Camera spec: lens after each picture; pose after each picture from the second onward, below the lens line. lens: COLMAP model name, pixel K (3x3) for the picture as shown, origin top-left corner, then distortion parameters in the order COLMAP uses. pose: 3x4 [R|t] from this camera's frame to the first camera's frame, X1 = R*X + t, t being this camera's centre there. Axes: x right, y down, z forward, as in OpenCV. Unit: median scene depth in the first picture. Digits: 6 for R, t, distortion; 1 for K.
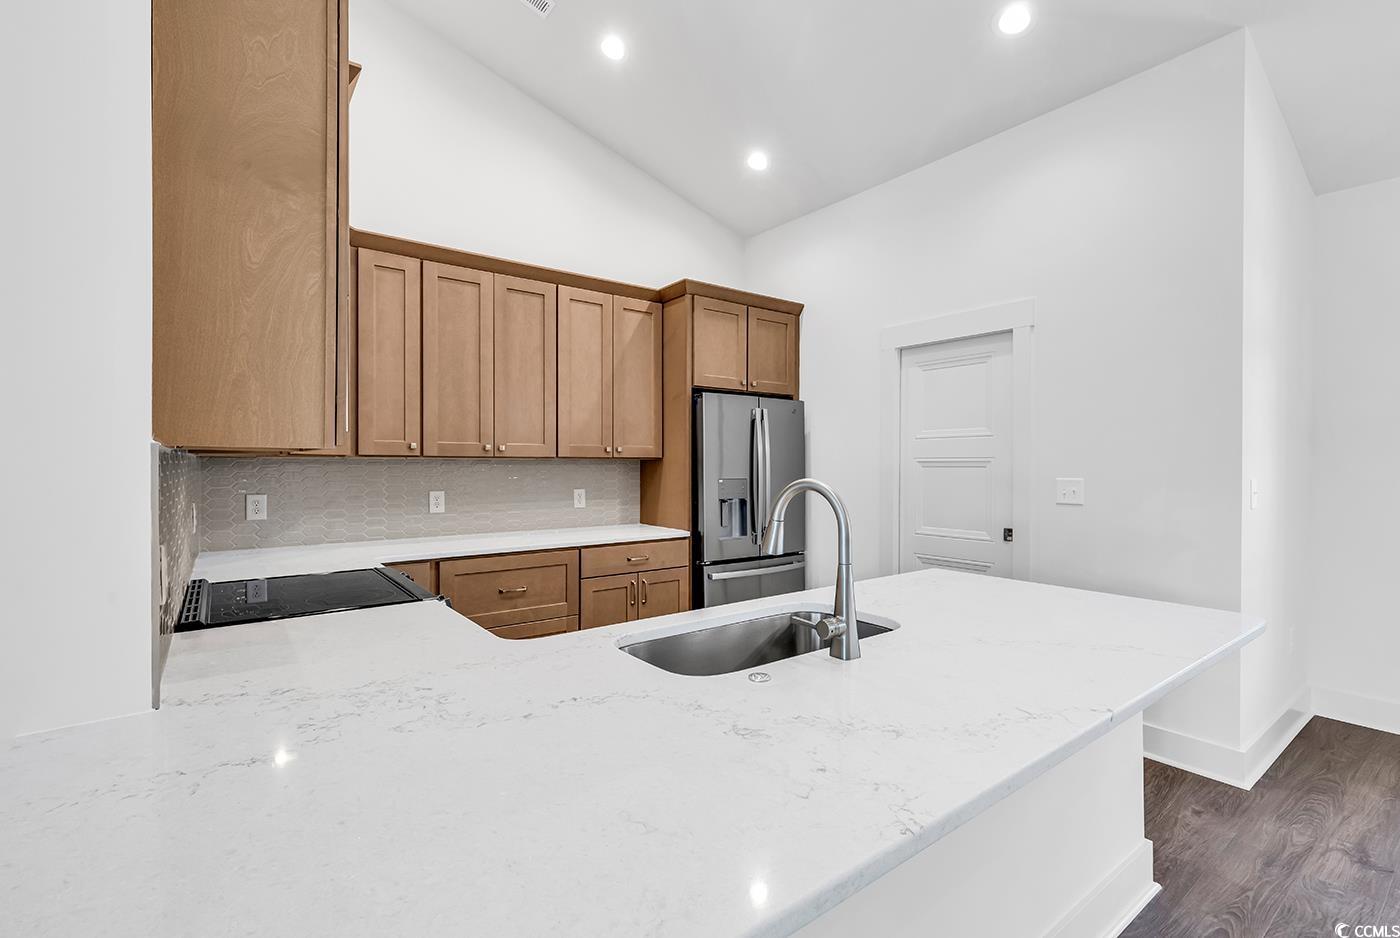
lens RADIAL K [[636.0, 0, 718.7], [0, 636.0, 471.0], [0, 0, 1]] dist [0.001542, 0.000014]
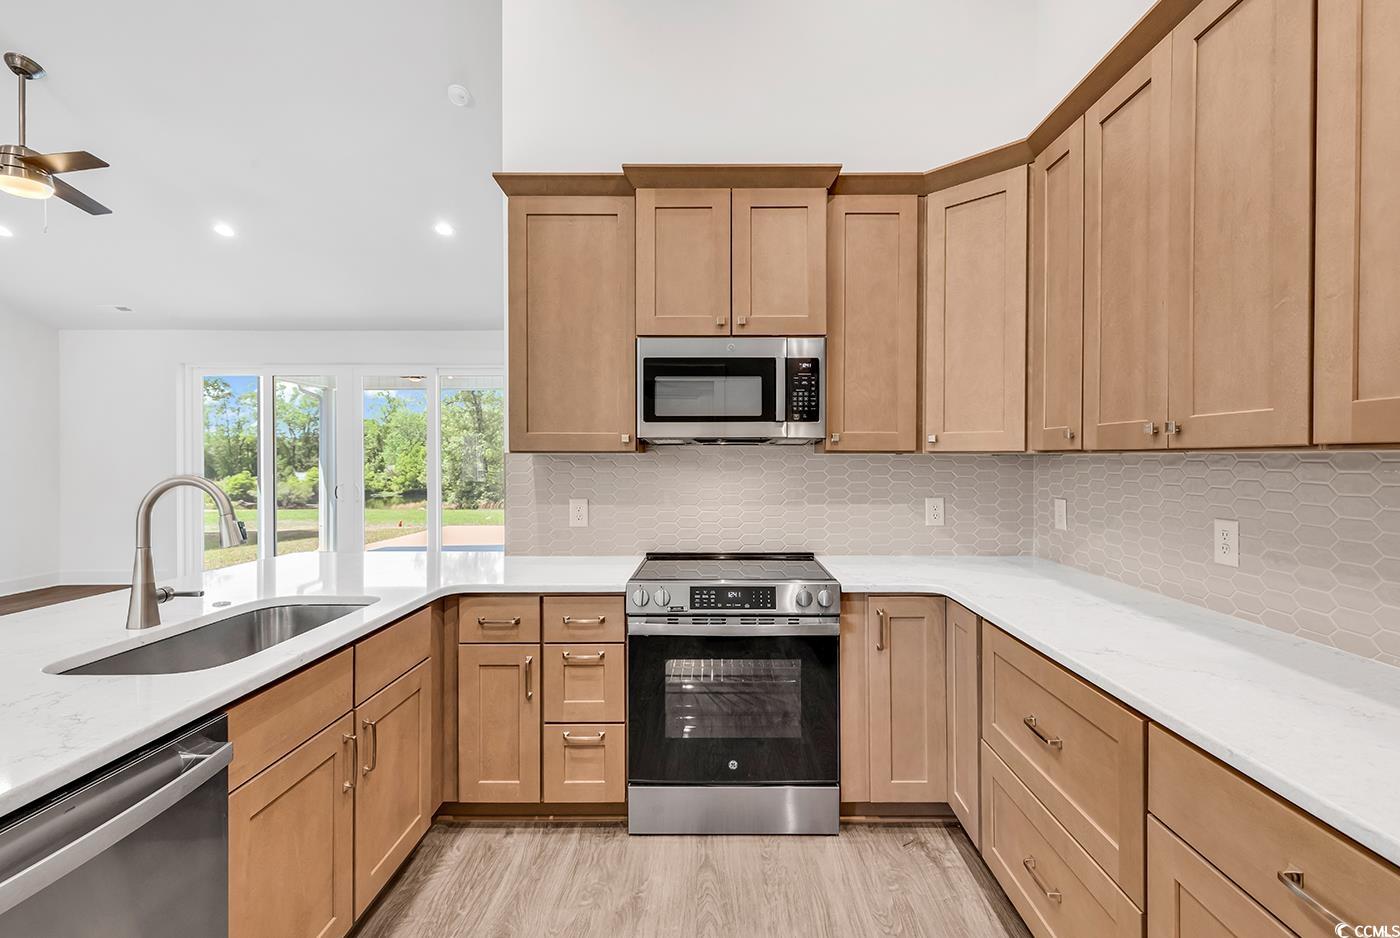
lens RADIAL K [[629.7, 0, 708.4], [0, 629.7, 459.2], [0, 0, 1]] dist [0.000146, 0.000486]
pose [[-0.623332, -0.001968, -0.781955, 0.184464], [-0.011577, 0.999910, 0.006712, -0.014067], [0.781871, 0.013236, -0.623299, 1.027171]]
